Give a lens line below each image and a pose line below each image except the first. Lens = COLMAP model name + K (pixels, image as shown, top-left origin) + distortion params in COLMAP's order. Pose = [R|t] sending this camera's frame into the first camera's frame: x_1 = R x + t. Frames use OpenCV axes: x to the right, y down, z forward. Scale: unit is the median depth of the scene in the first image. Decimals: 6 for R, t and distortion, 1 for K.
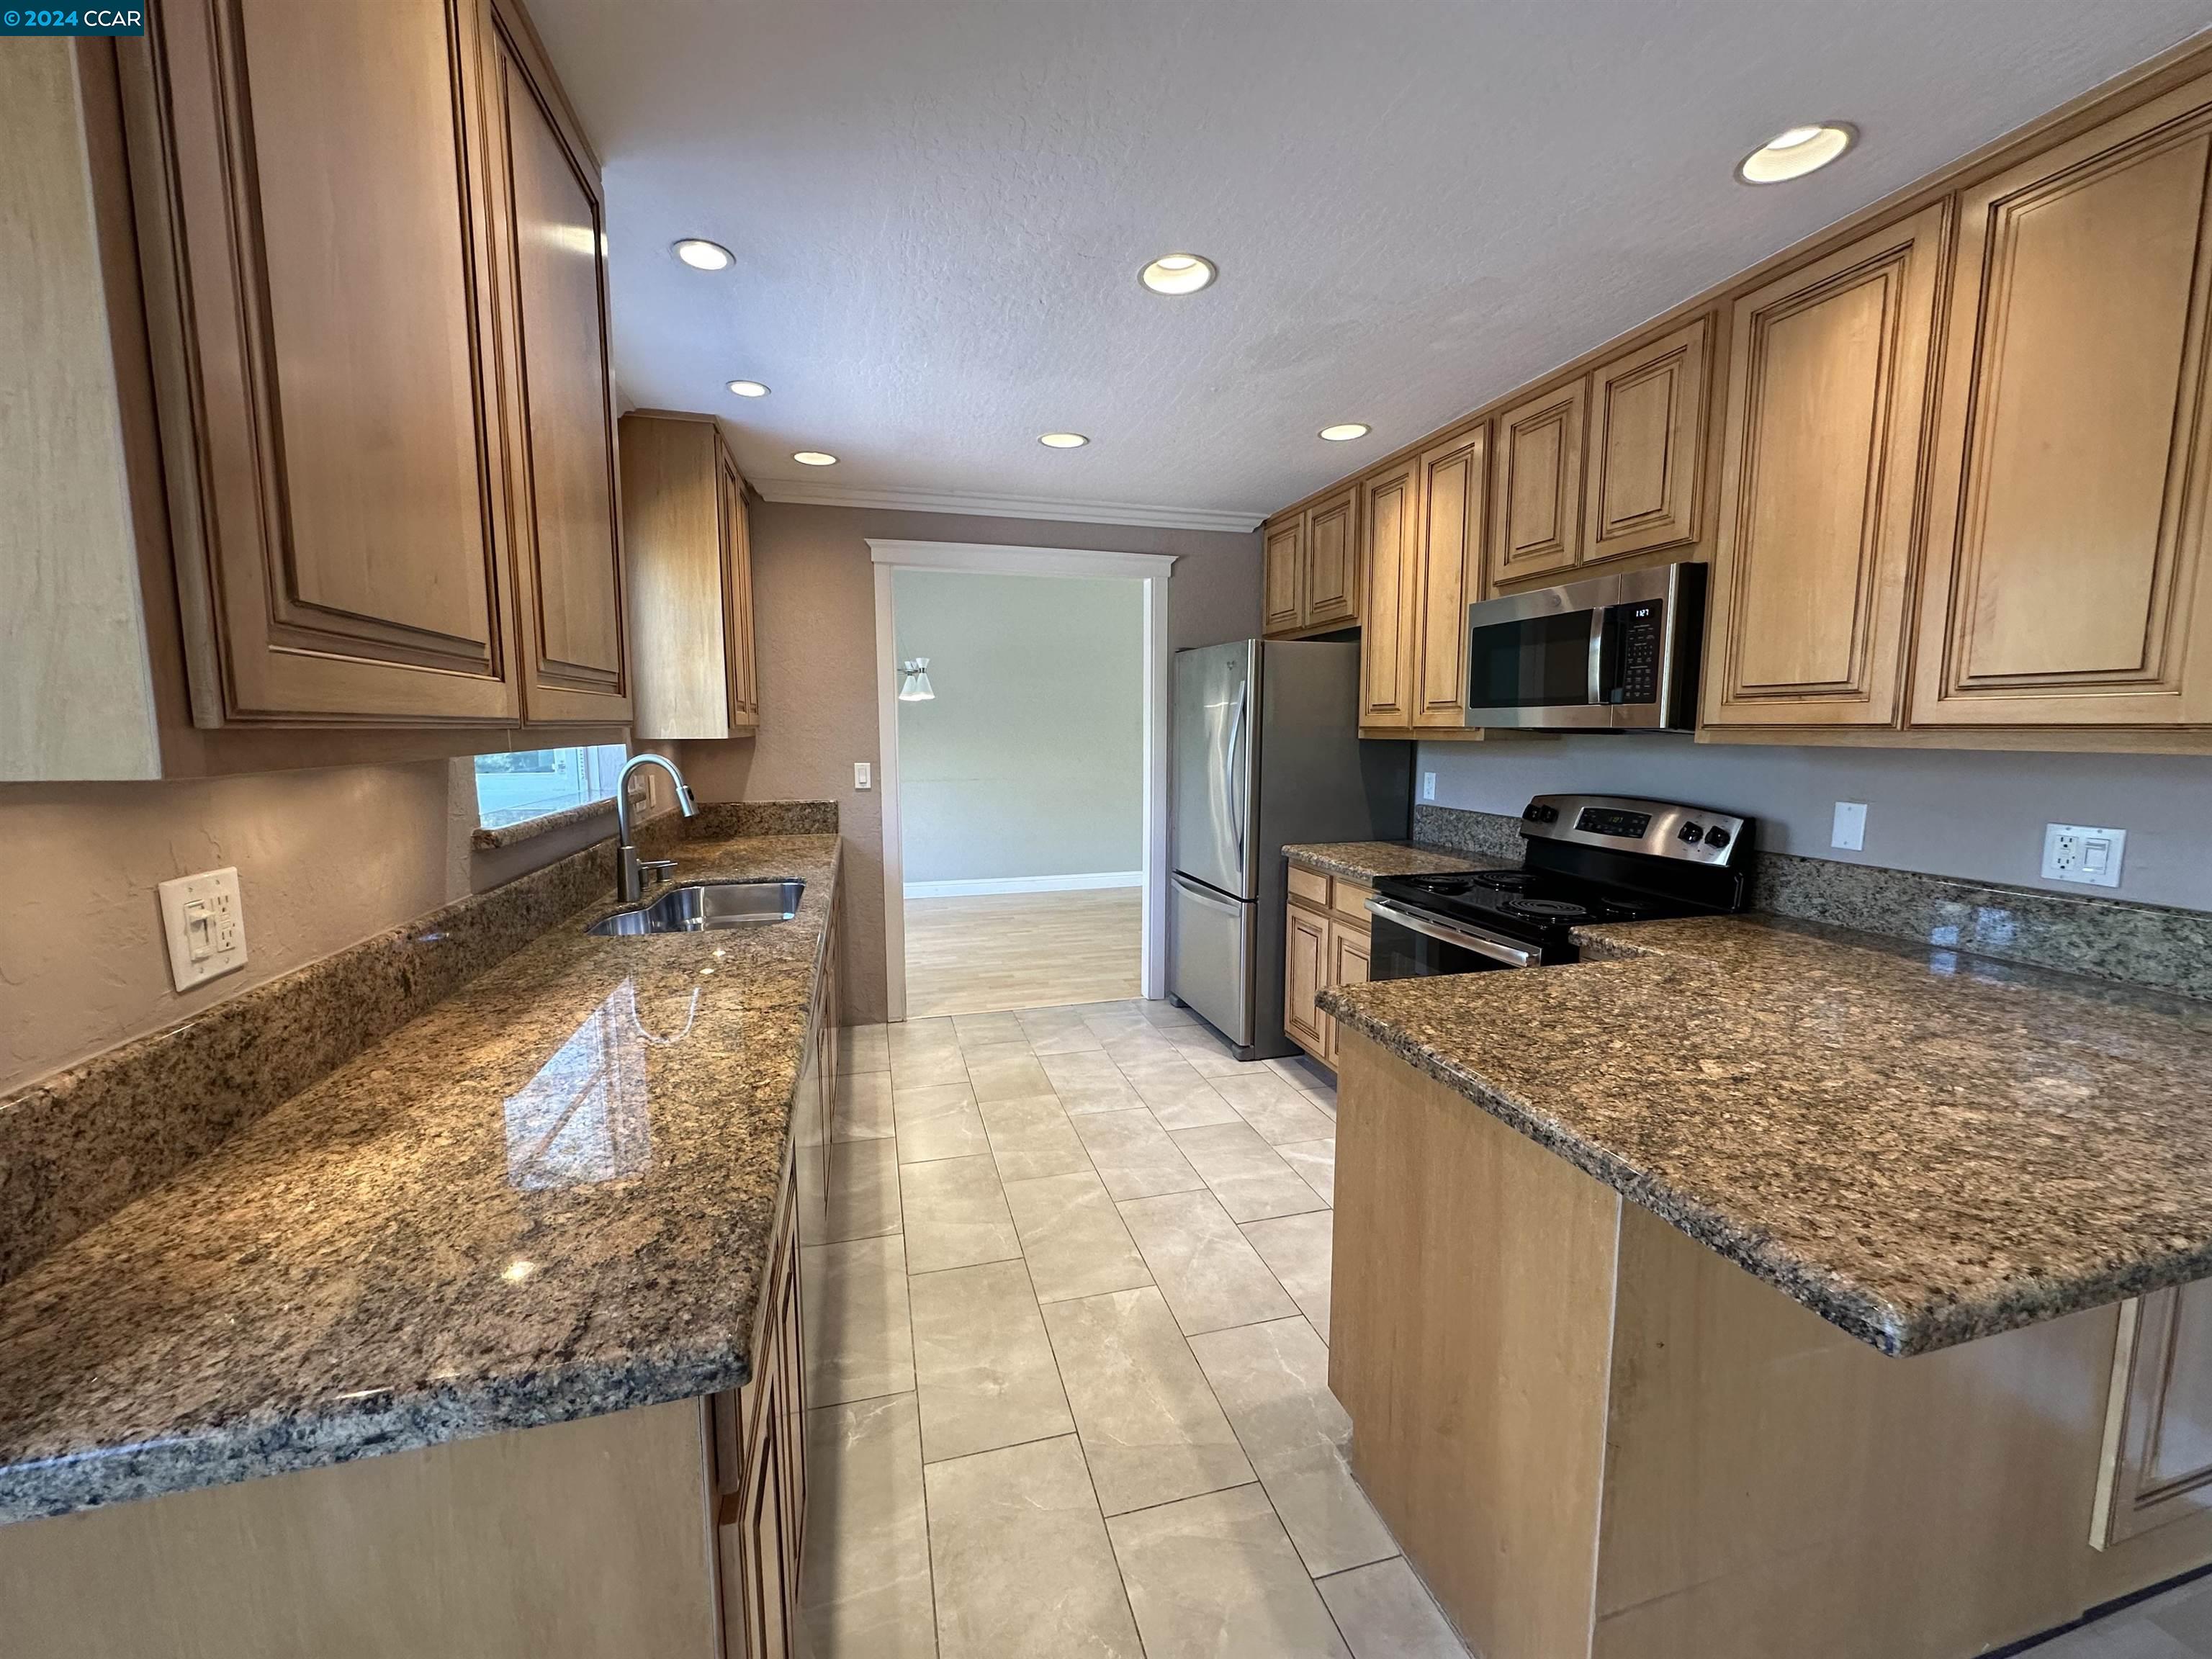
lens RADIAL K [[881.3, 0, 1102.1], [0, 881.3, 828.4], [0, 0, 1]] dist [-0.002919, 0.001240]
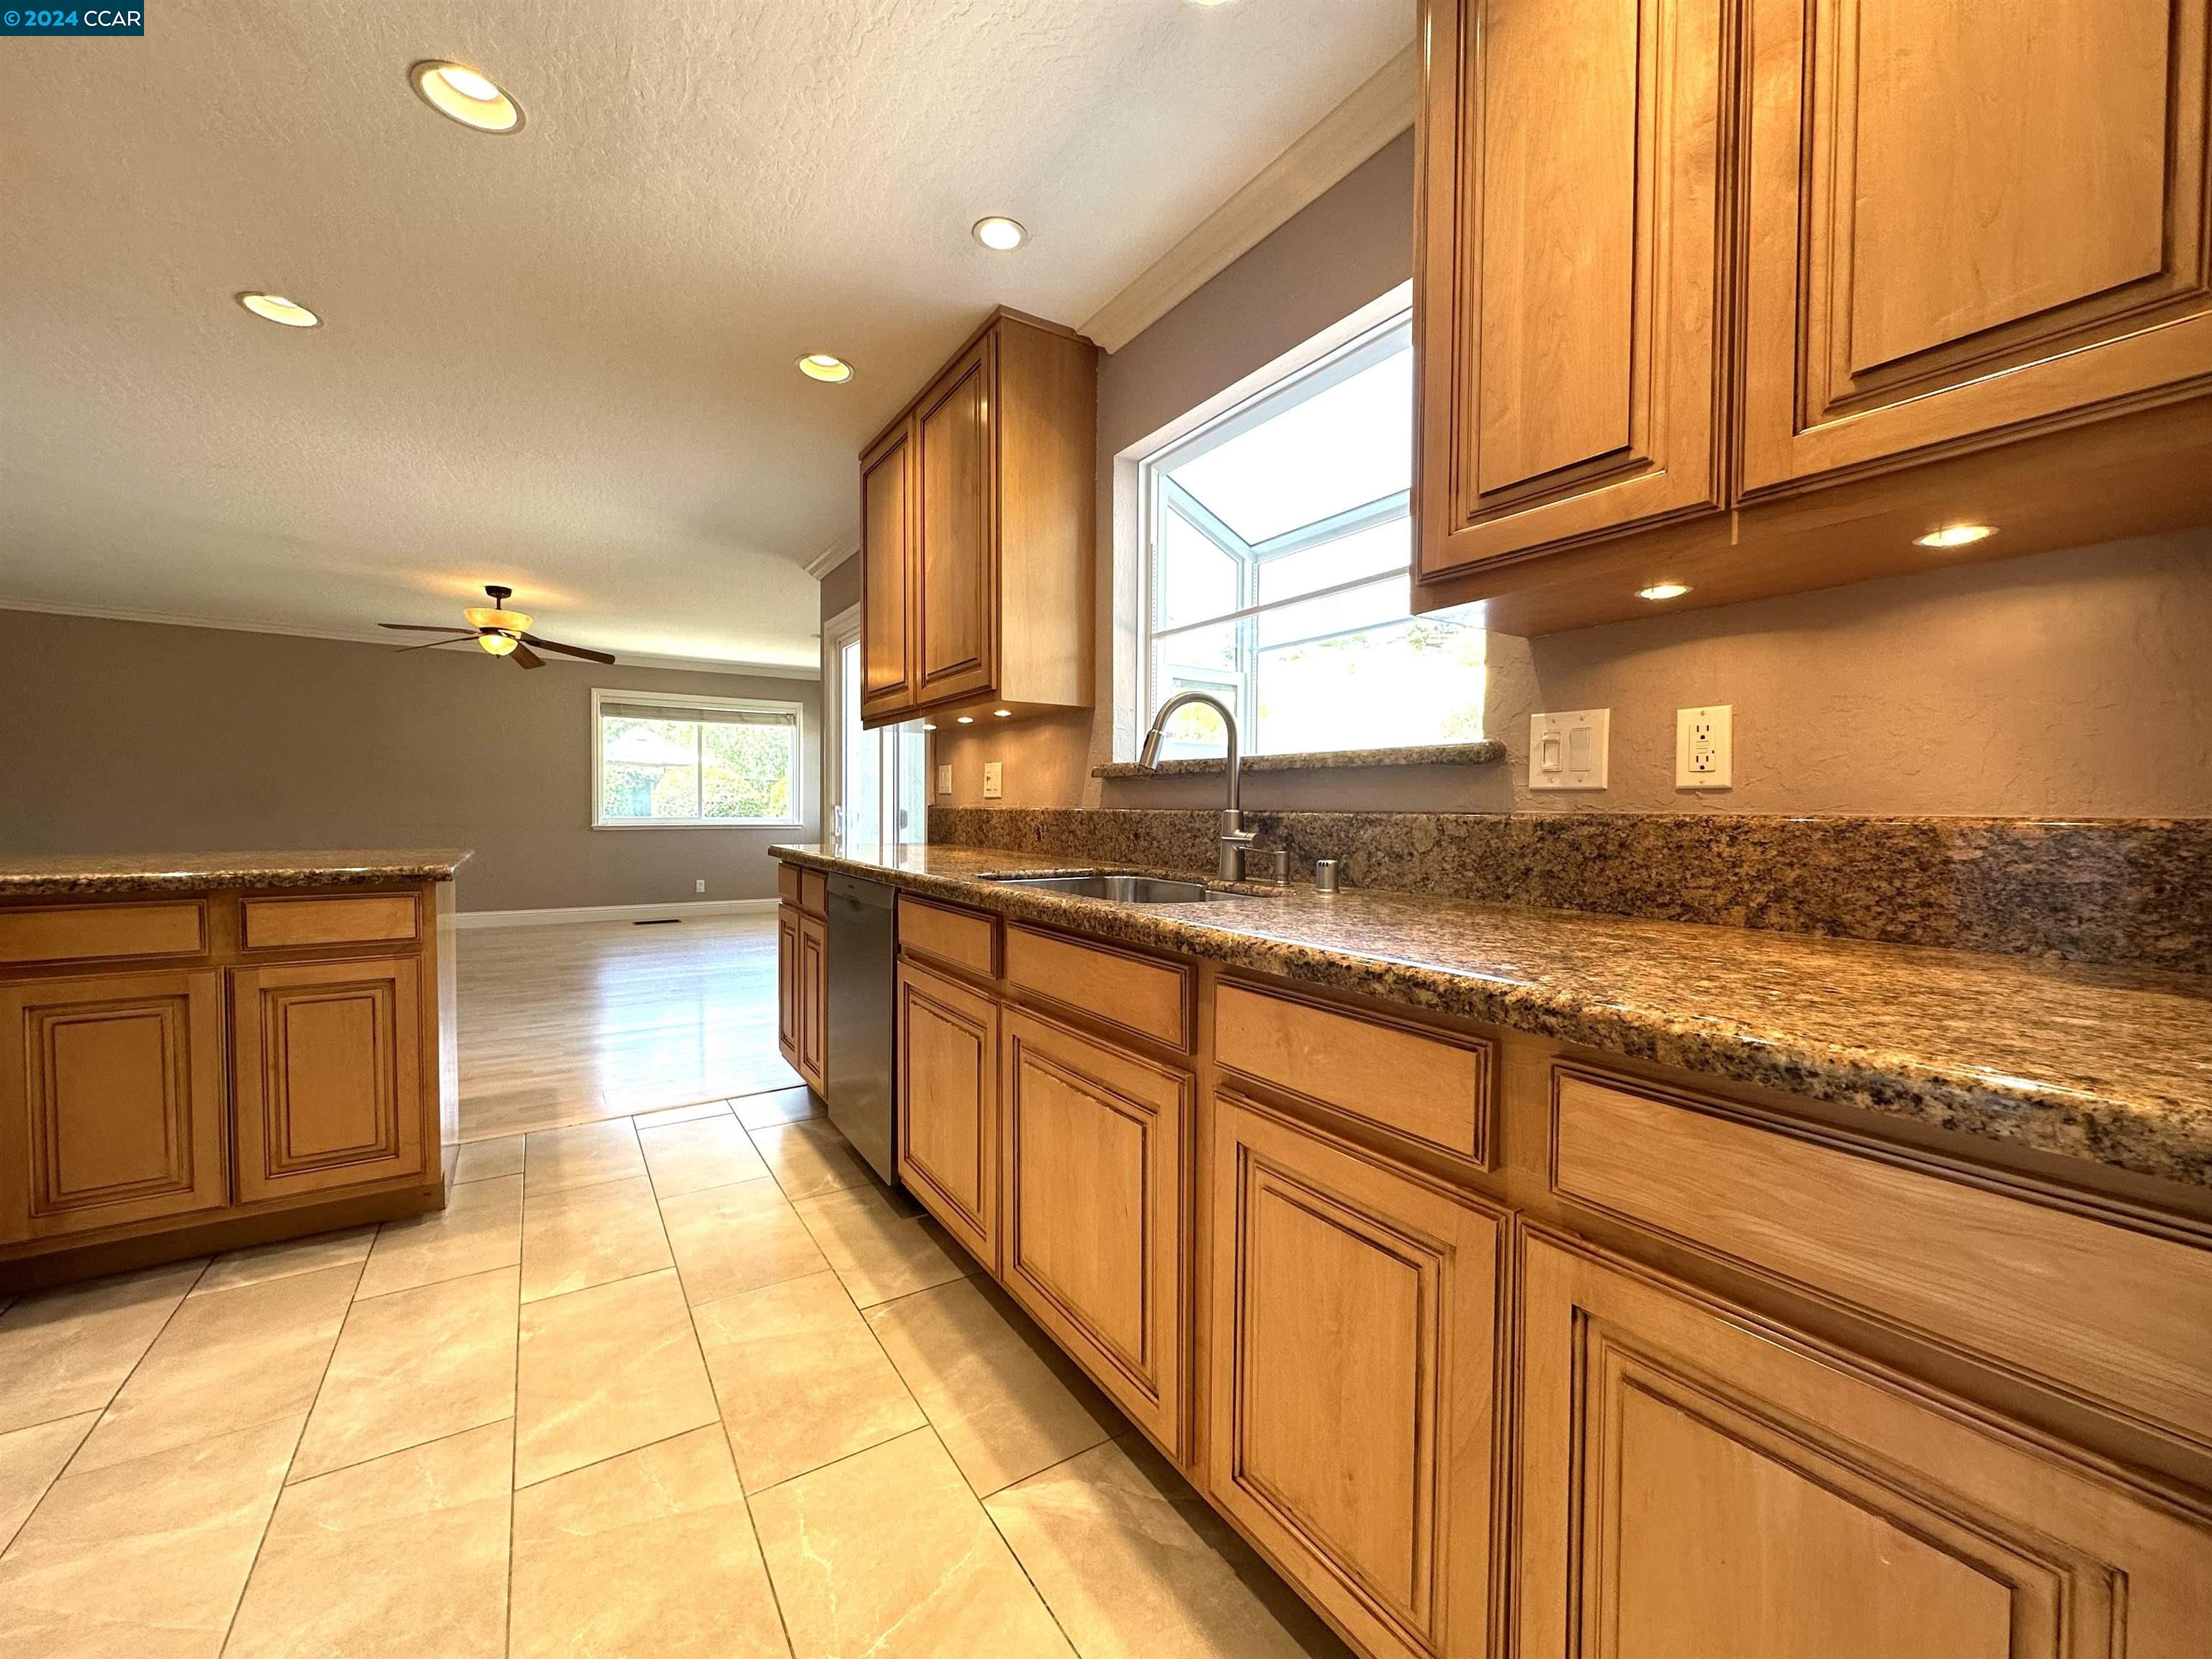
lens RADIAL K [[881.3, 0, 1104.0], [0, 881.3, 834.0], [0, 0, 1]] dist [-0.002919, 0.001240]
pose [[-0.952582, 0.004333, -0.304250, -0.218727], [-0.040426, 0.989233, 0.140658, -0.070866], [0.301583, 0.146288, -0.942150, 1.916697]]
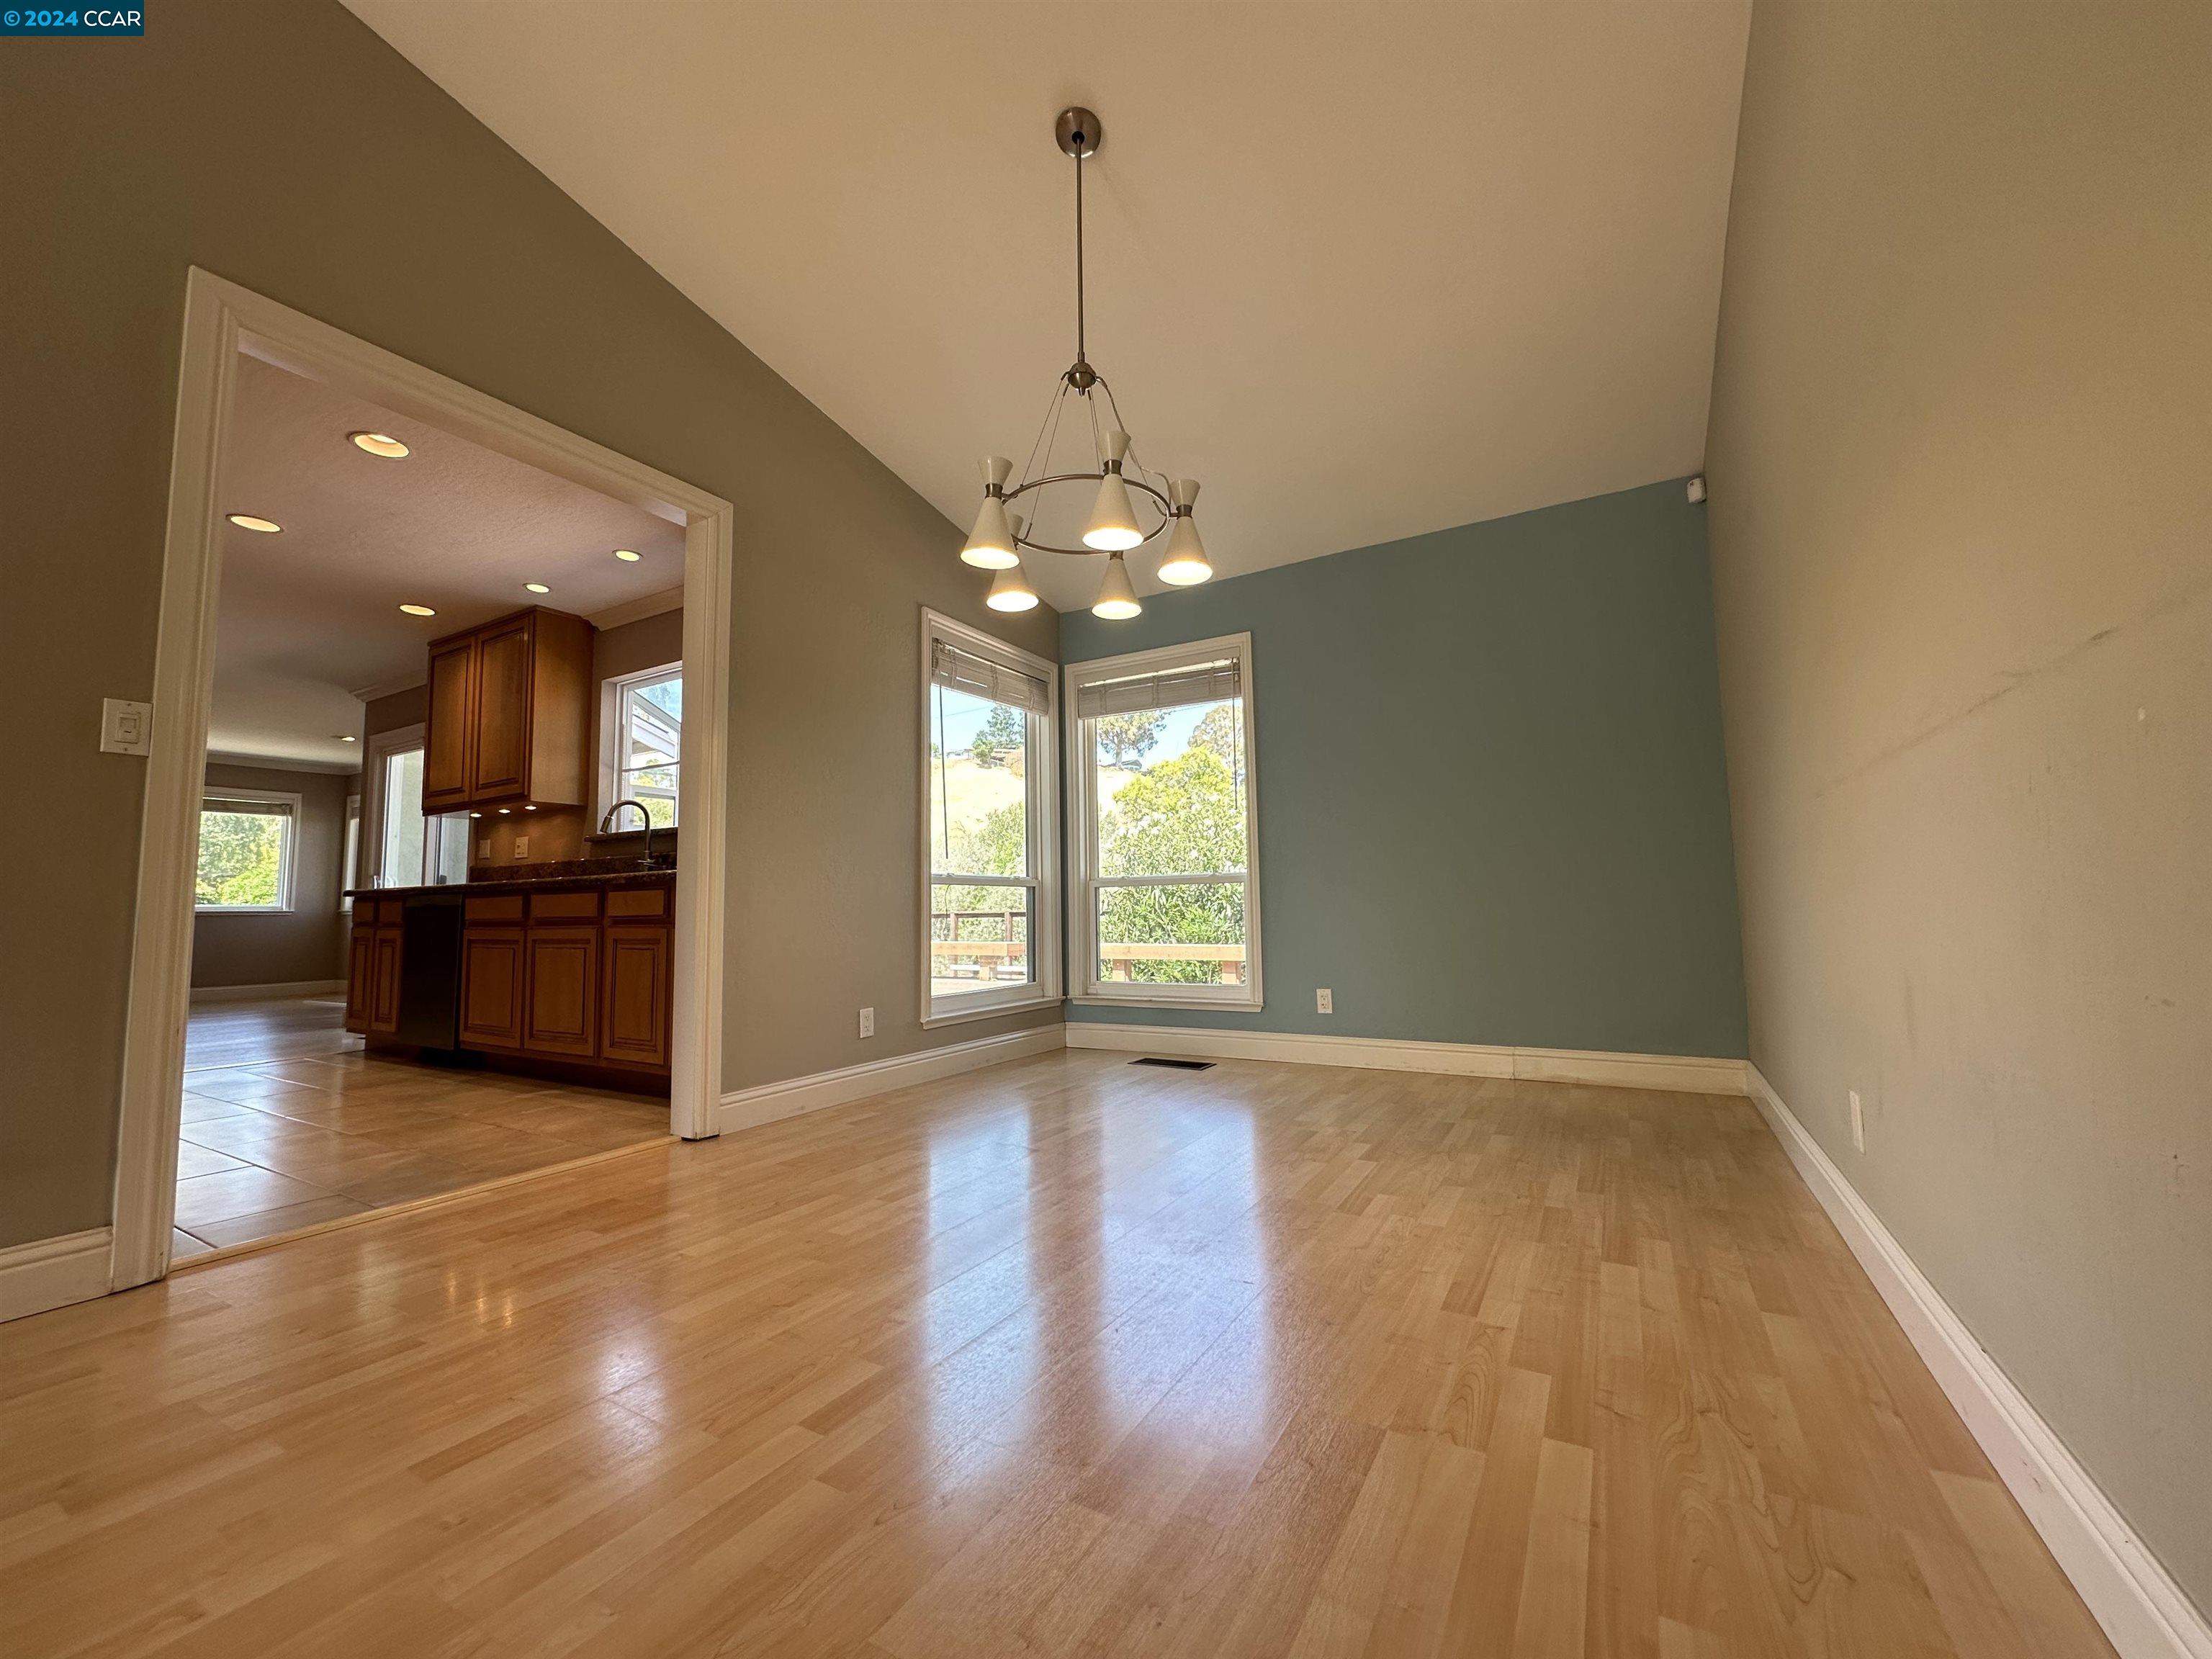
lens RADIAL K [[881.3, 0, 1107.5], [0, 881.3, 830.6], [0, 0, 1]] dist [-0.002919, 0.001240]
pose [[-0.710768, -0.048164, -0.701775, 0.062968], [-0.061240, 0.998102, -0.006477, -0.076111], [0.700755, 0.038374, -0.712369, 3.295909]]
